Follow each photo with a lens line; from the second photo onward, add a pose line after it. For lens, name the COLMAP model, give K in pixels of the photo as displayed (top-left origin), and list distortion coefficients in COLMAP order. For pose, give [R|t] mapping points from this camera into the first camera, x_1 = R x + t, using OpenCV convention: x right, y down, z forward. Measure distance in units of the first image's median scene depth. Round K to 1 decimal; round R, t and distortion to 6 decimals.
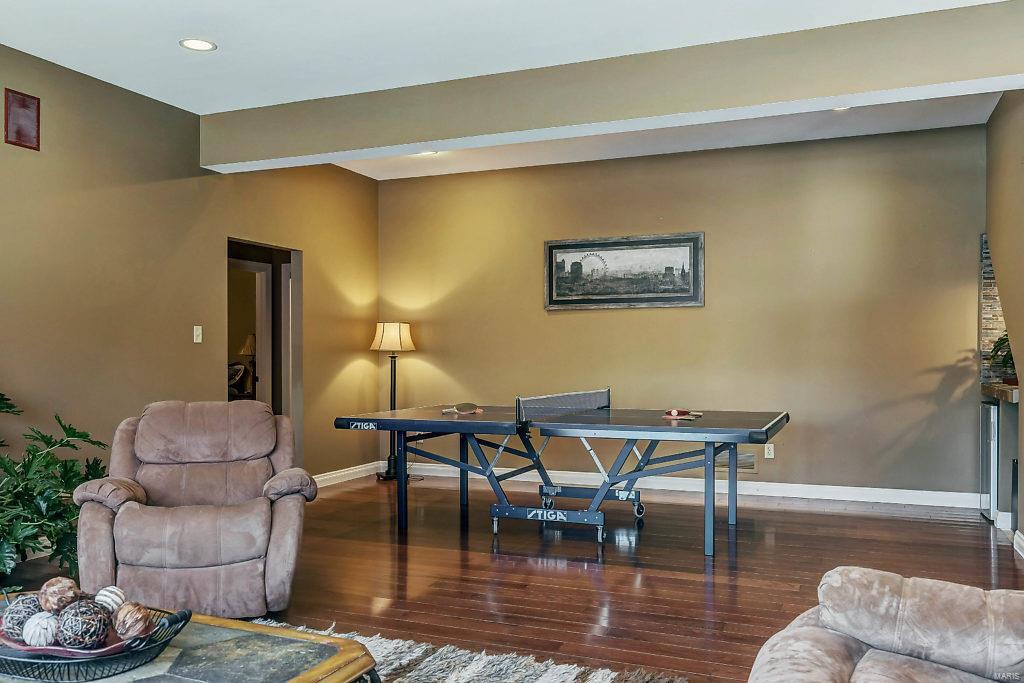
lens RADIAL K [[847.2, 0, 511.4], [0, 847.2, 347.7], [0, 0, 1]] dist [0.003312, -0.000363]
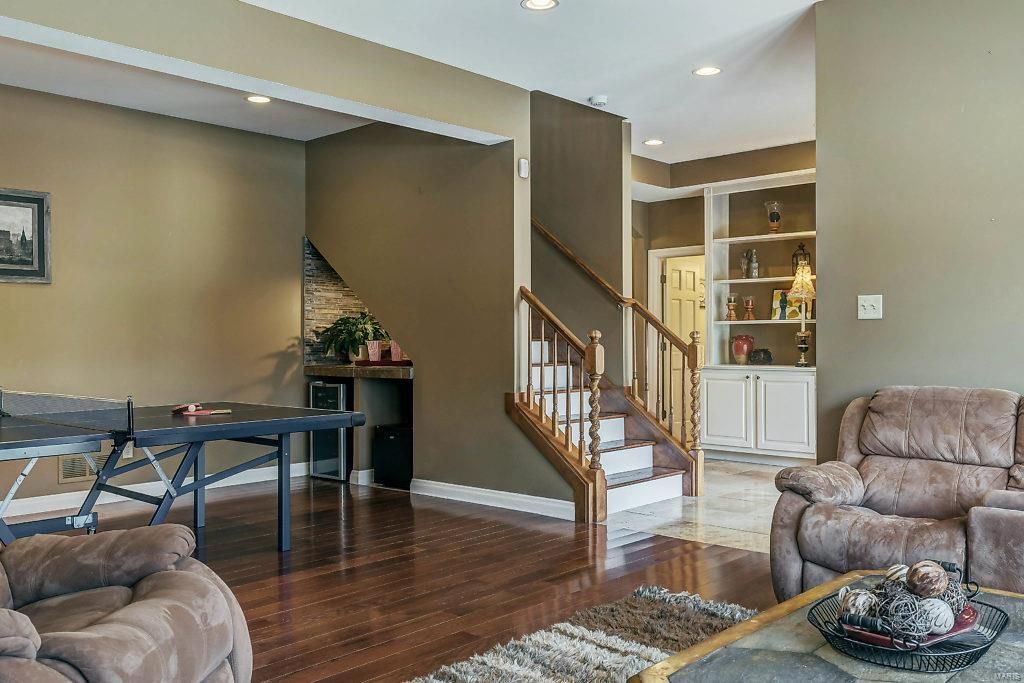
lens RADIAL K [[892.8, 0, 511.6], [0, 892.8, 338.4], [0, 0, 1]] dist [0.003370, 0.003490]
pose [[0.337275, 0.000829, 0.941406, -0.483781], [-0.002800, 0.999996, 0.000122, 0.002756], [-0.941402, -0.002677, 0.337276, 0.318609]]
